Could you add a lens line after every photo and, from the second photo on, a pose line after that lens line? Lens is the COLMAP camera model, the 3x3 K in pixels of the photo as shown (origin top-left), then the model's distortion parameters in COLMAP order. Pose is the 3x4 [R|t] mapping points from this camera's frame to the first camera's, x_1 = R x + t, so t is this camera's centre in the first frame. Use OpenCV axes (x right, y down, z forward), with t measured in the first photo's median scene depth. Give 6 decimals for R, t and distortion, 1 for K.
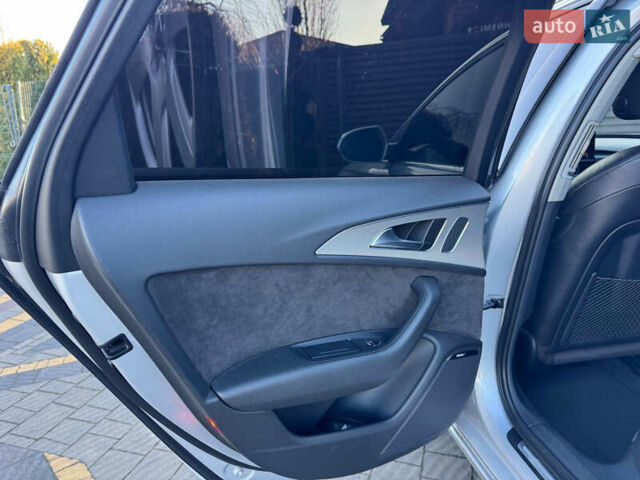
lens RADIAL K [[454.6, 0, 316.5], [0, 454.6, 240.6], [0, 0, 1]] dist [0.061244, -0.071128]
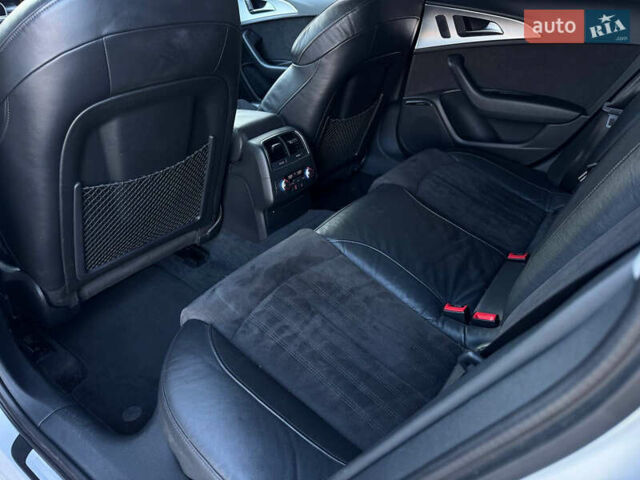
lens RADIAL K [[454.6, 0, 316.6], [0, 454.6, 241.6], [0, 0, 1]] dist [0.061244, -0.071128]
pose [[0.686457, -0.326465, 0.649767, 0.370691], [0.133616, 0.934970, 0.328599, -0.029443], [-0.714789, -0.138750, 0.685438, 0.244997]]
